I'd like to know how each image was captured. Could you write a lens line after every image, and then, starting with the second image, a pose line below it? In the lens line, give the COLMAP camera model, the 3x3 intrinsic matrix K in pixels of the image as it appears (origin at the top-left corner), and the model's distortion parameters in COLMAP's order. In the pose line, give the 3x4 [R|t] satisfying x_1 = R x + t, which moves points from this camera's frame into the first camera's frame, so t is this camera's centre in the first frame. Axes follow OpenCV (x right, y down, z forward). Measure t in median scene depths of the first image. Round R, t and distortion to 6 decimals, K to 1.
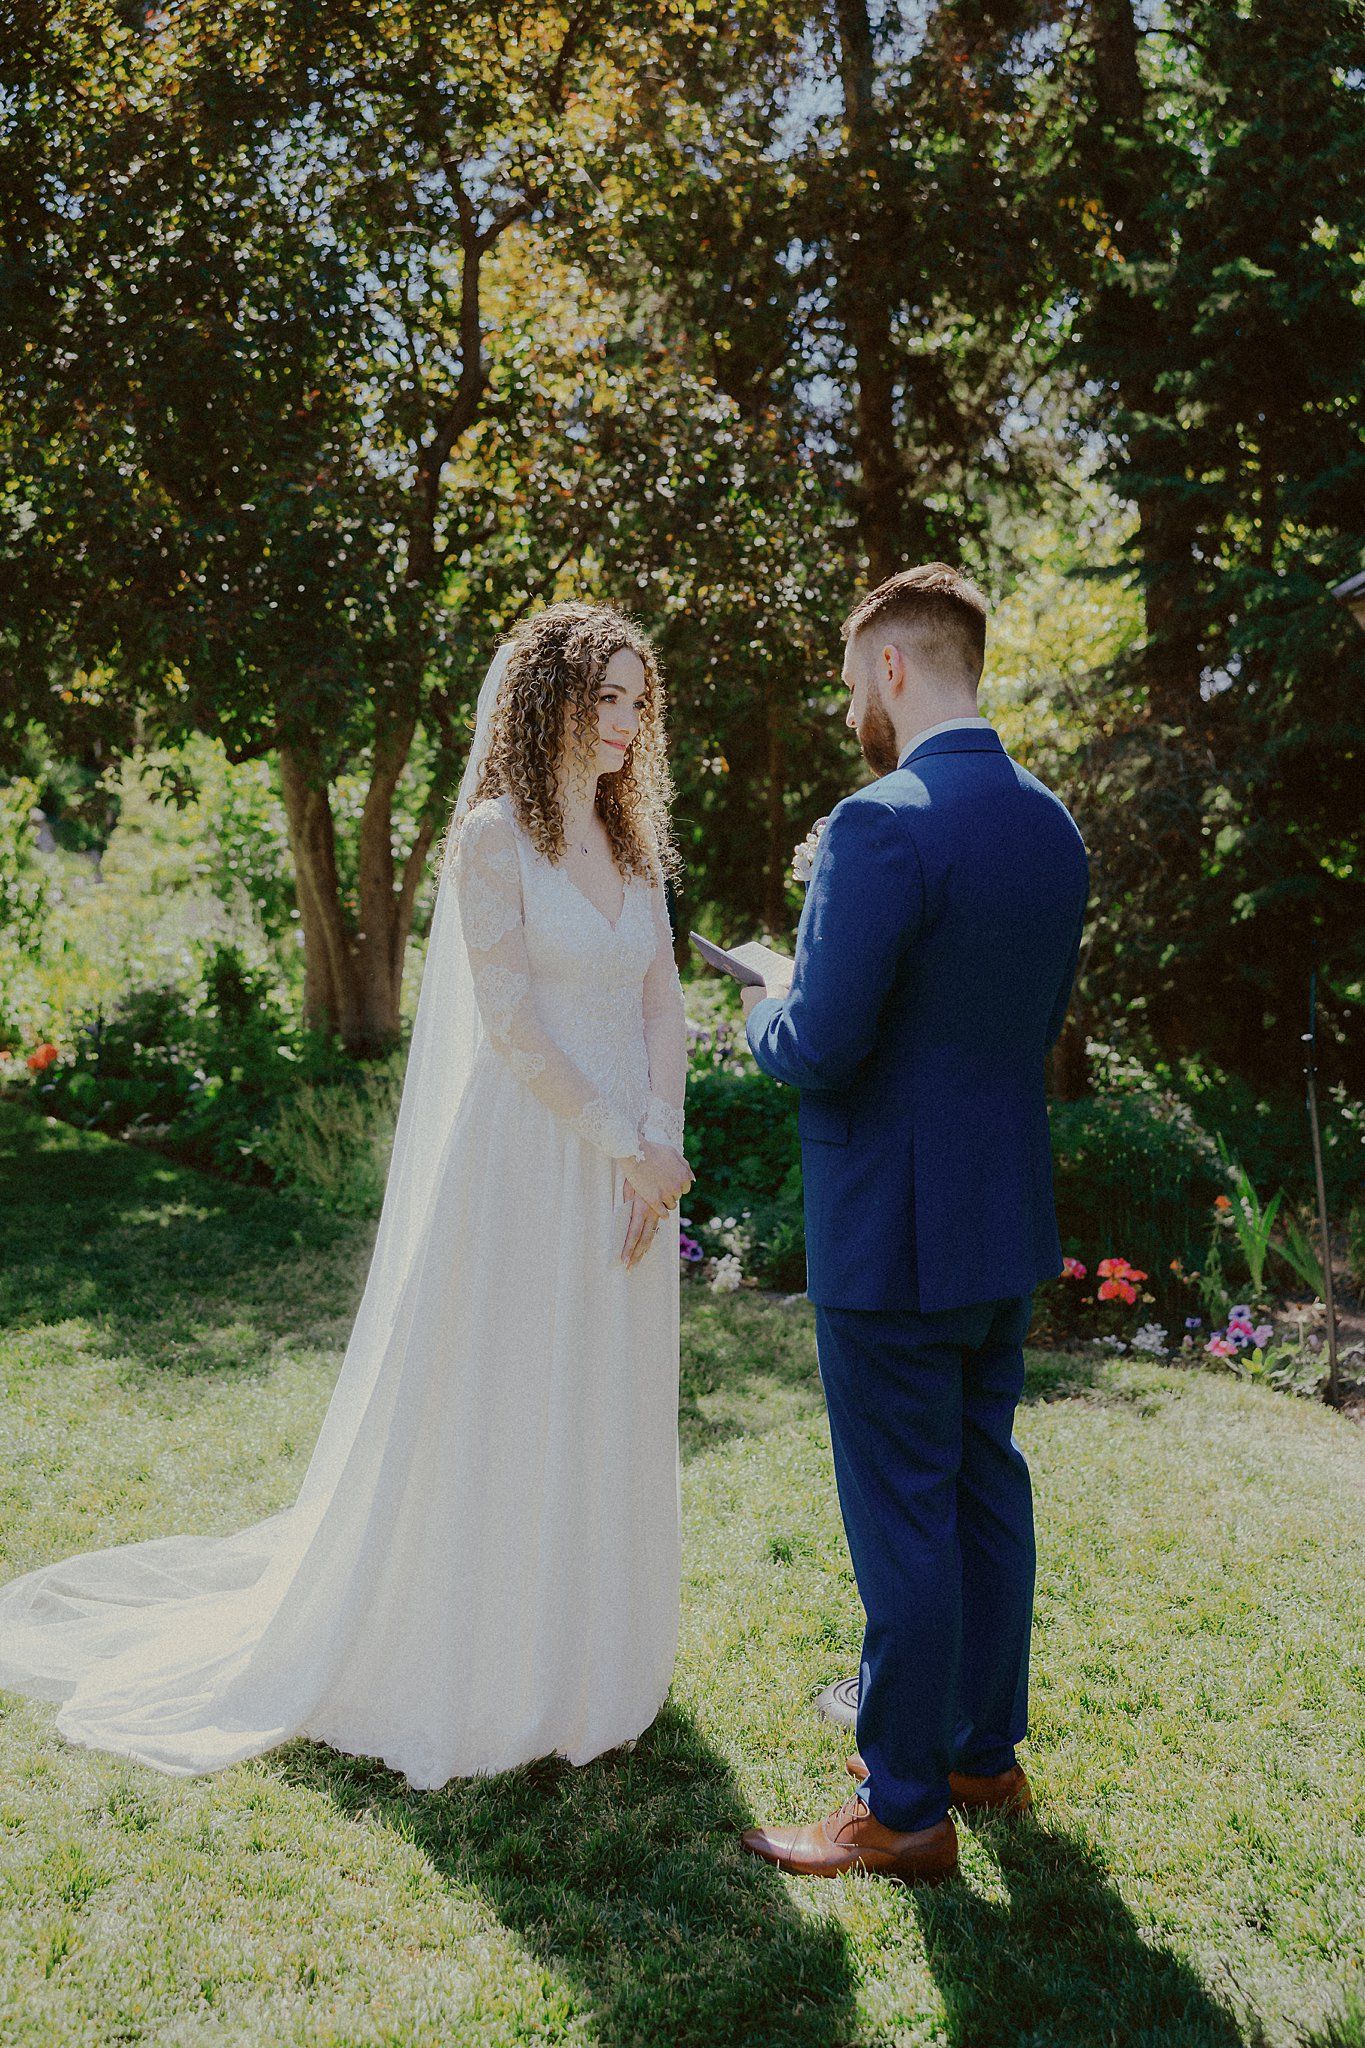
lens RADIAL K [[2189.8, 0, 693.3], [0, 2189.8, 1039.1], [0, 0, 1]] dist [0.017169, 0.000000]
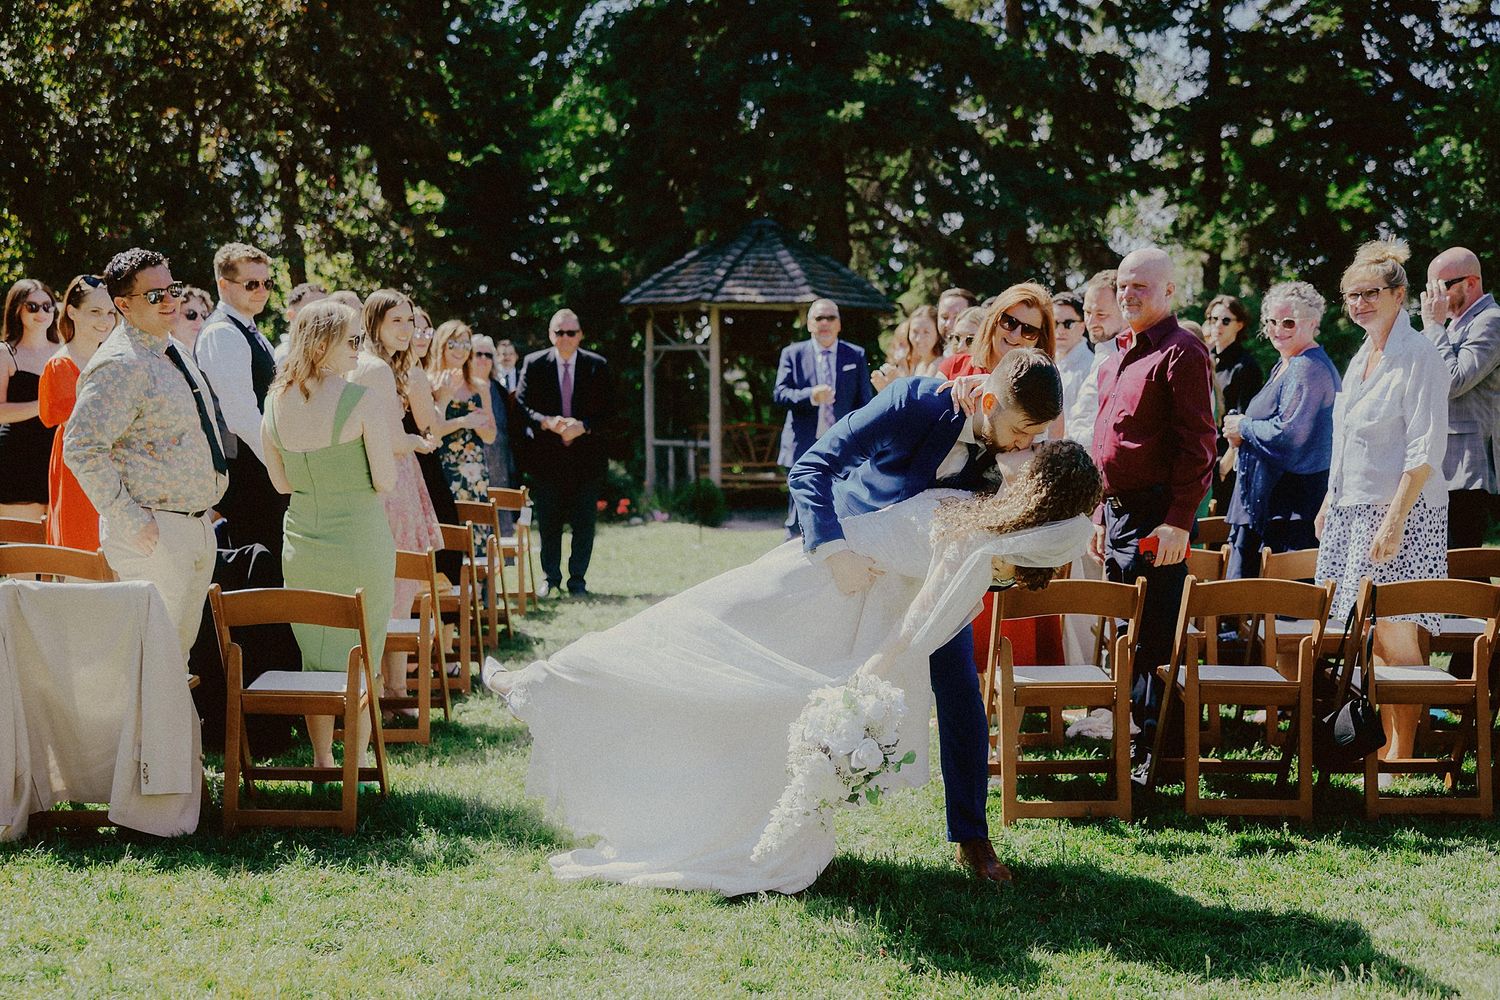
lens RADIAL K [[1782.4, 0, 800.7], [0, 1782.4, 549.2], [0, 0, 1]] dist [0.037207, 0.000000]
pose [[0.786834, -0.066672, 0.613553, -0.731399], [0.065004, 0.997571, 0.025040, 0.068488], [-0.613732, 0.020181, 0.789257, -0.779969]]
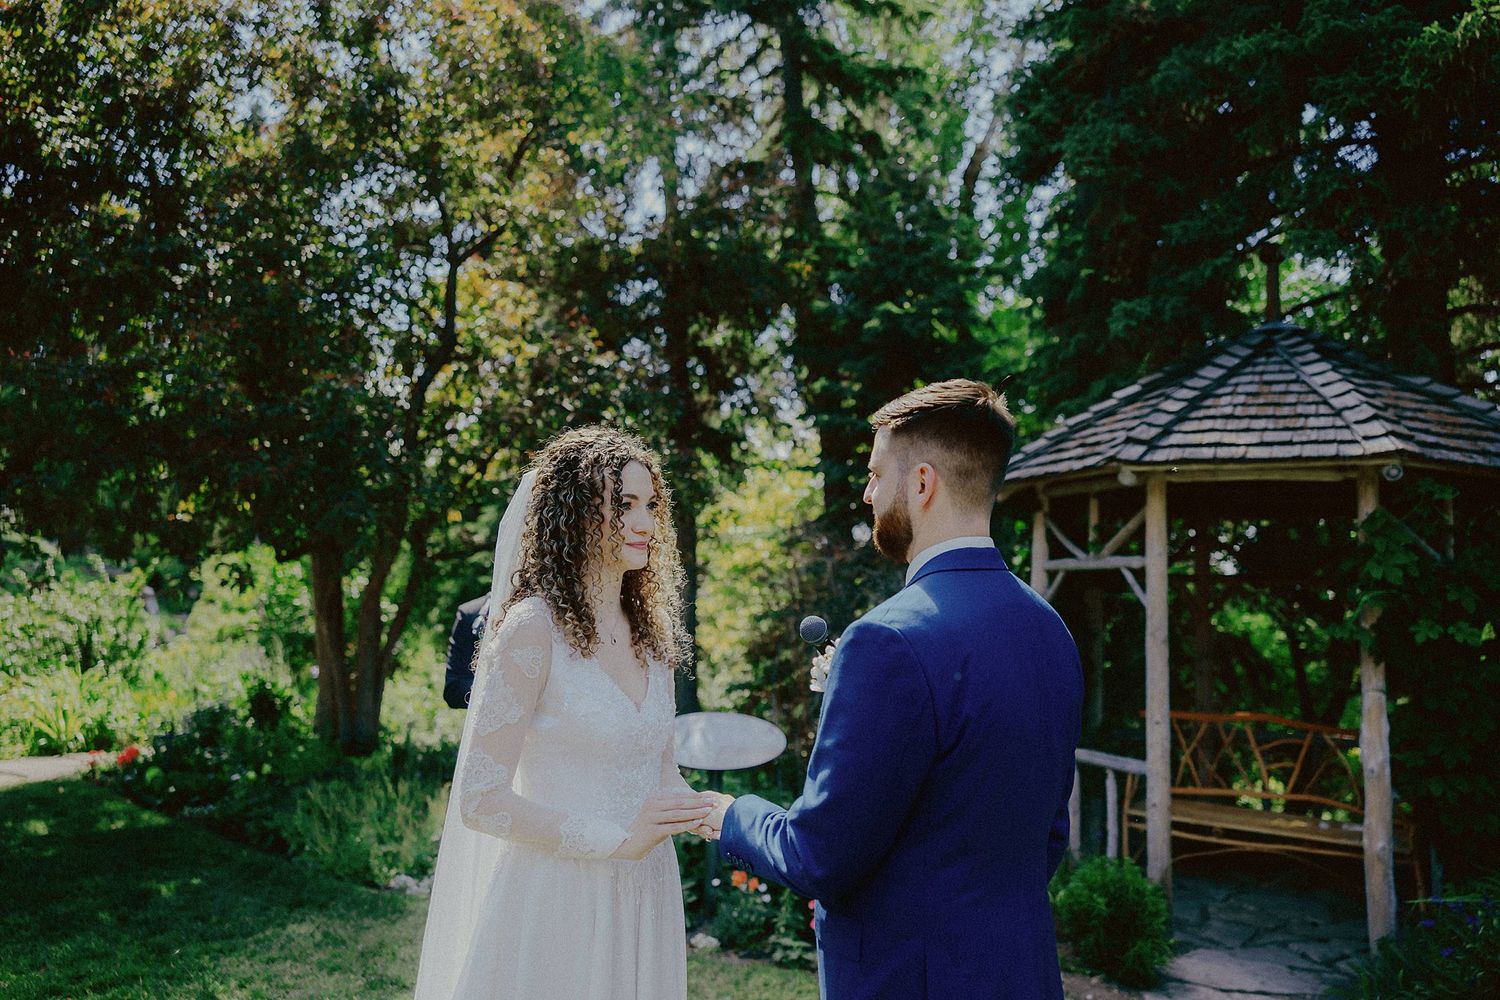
lens RADIAL K [[1165.0, 0, 760.5], [0, 1165.0, 504.9], [0, 0, 1]] dist [0.009321, 0.023515]
pose [[0.982077, 0.034476, 0.185300, -0.026472], [-0.000463, 0.983567, -0.180544, -0.014938], [-0.188480, 0.177222, 0.965954, 0.113062]]
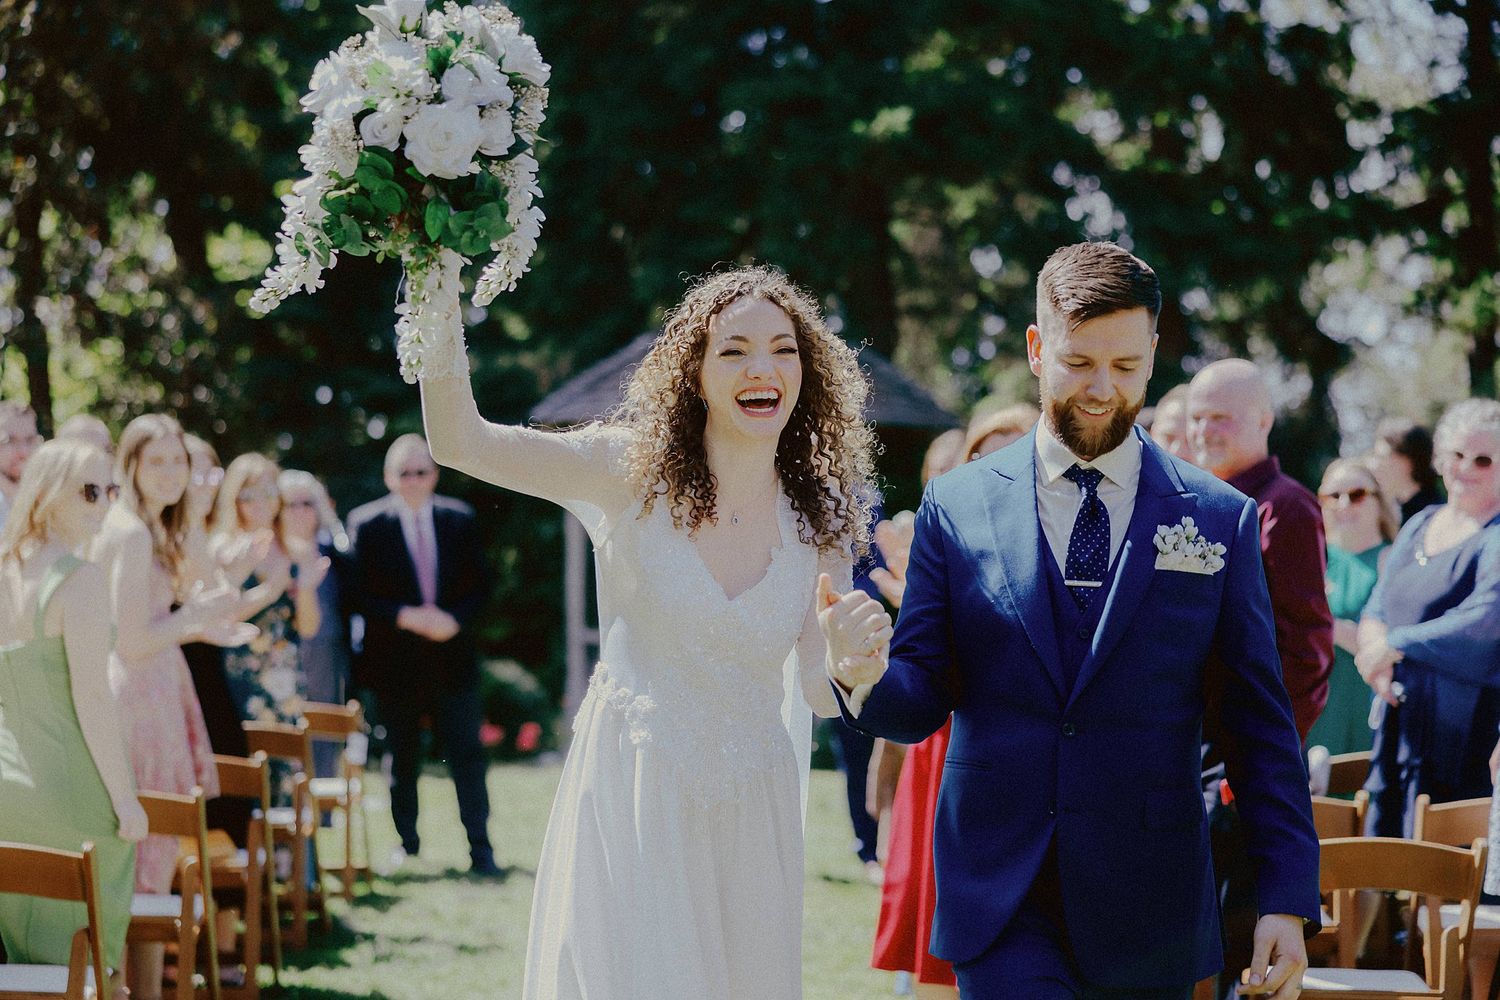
lens RADIAL K [[3011.5, 0, 742.5], [0, 3011.5, 497.6], [0, 0, 1]] dist [-0.039395, 0.000000]
pose [[0.813308, -0.002865, 0.581826, -0.767995], [0.062888, 0.994562, -0.083011, 0.073673], [-0.578424, 0.104103, 0.809066, -0.886965]]
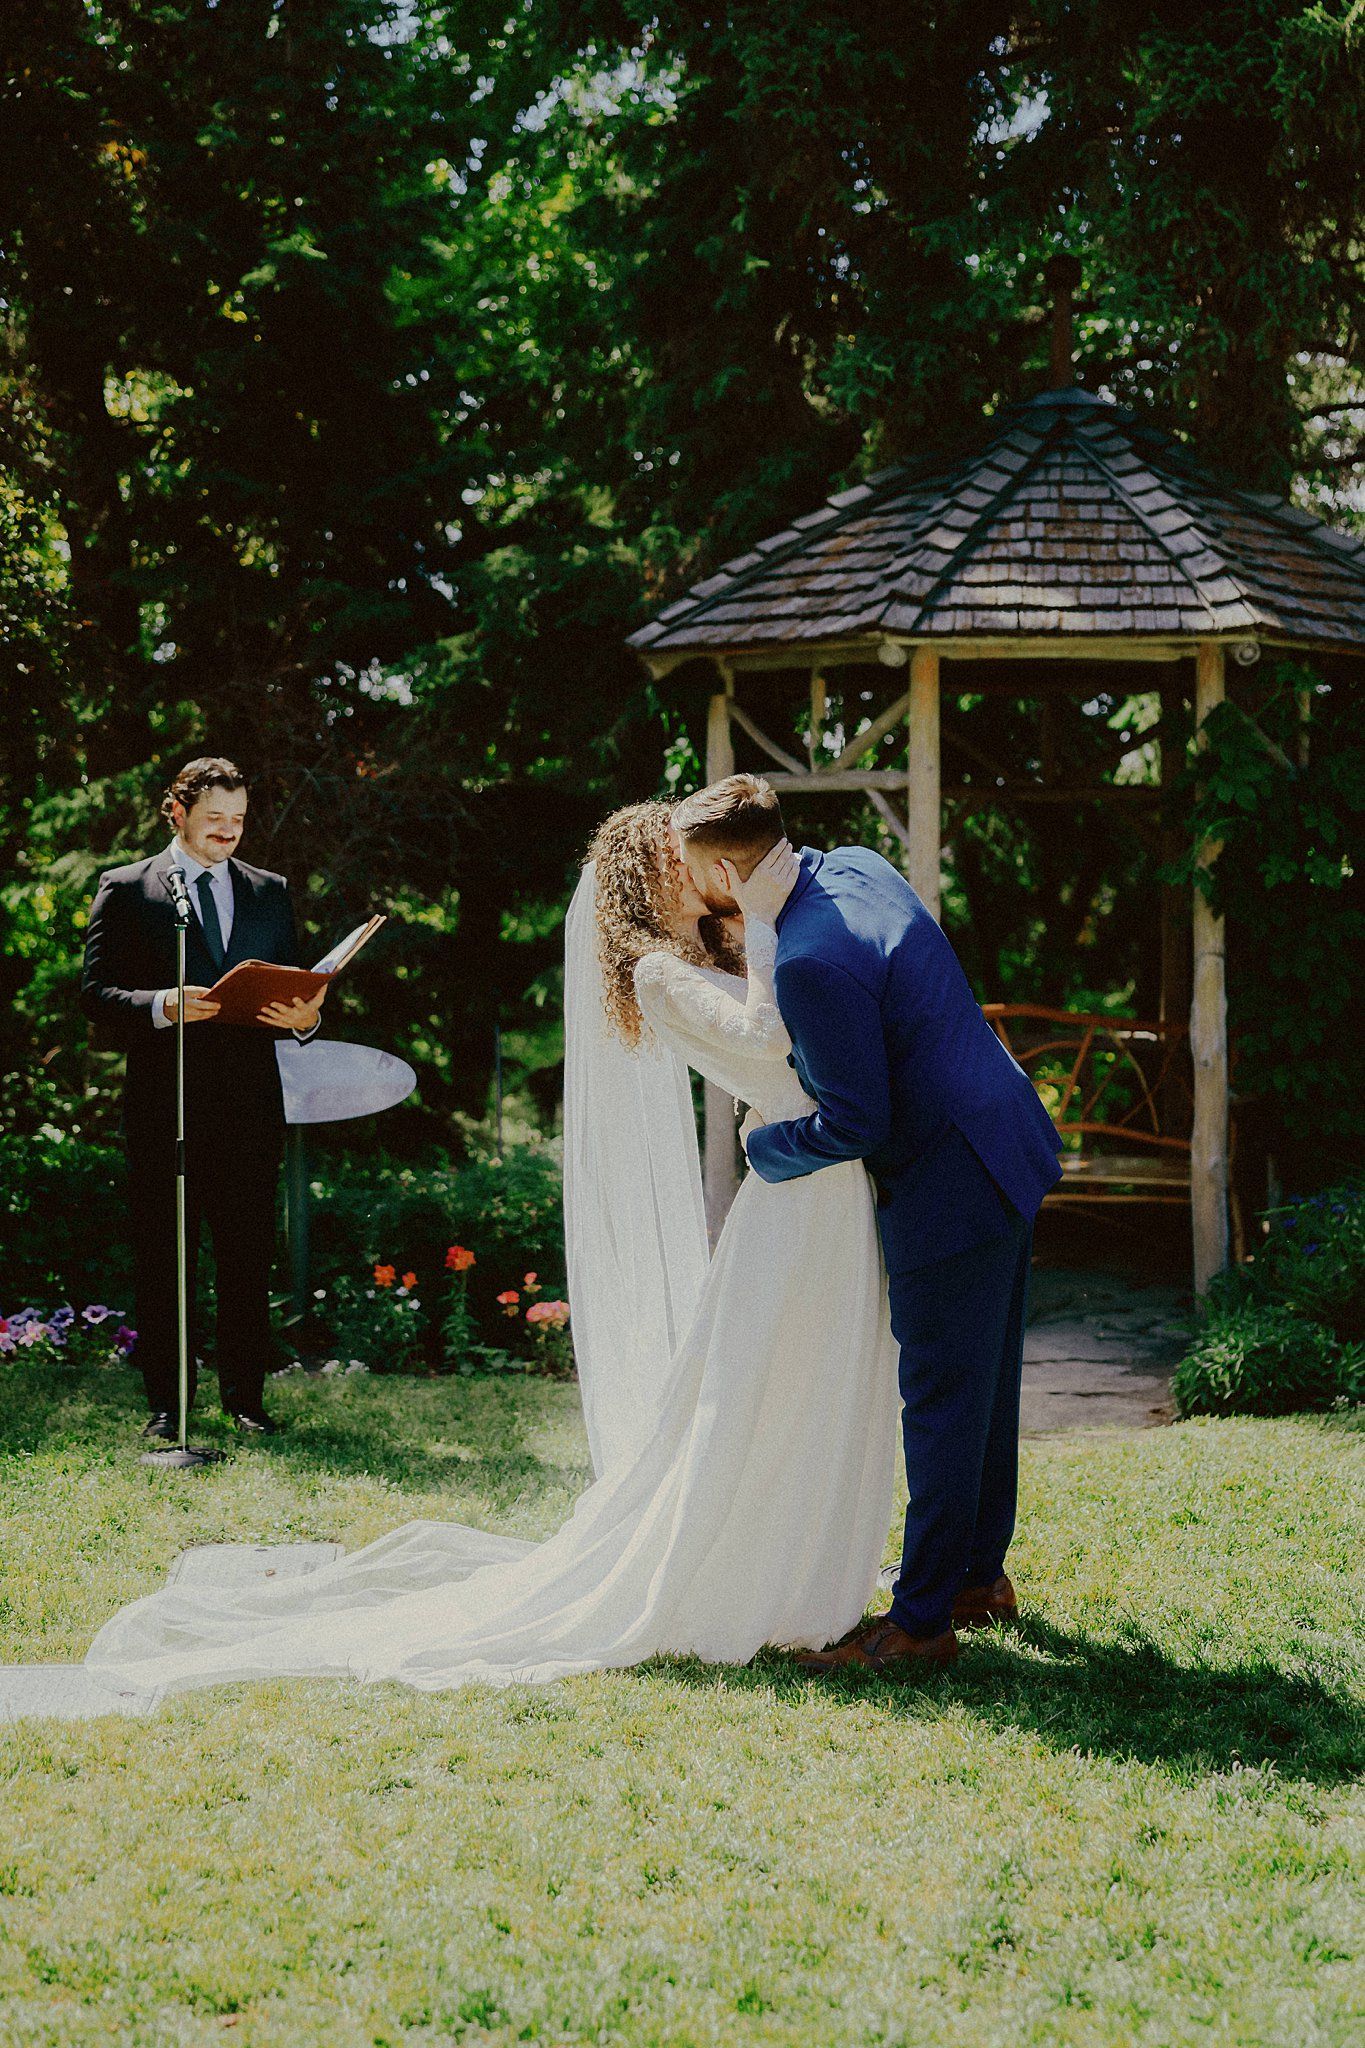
lens RADIAL K [[3065.3, 0, 695.9], [0, 3065.3, 1027.6], [0, 0, 1]] dist [0.080130, 0.000000]
pose [[0.840733, -0.043136, 0.539729, -0.306297], [0.061582, 0.997971, -0.016167, 0.000018], [-0.537936, 0.046830, 0.841684, -0.138782]]
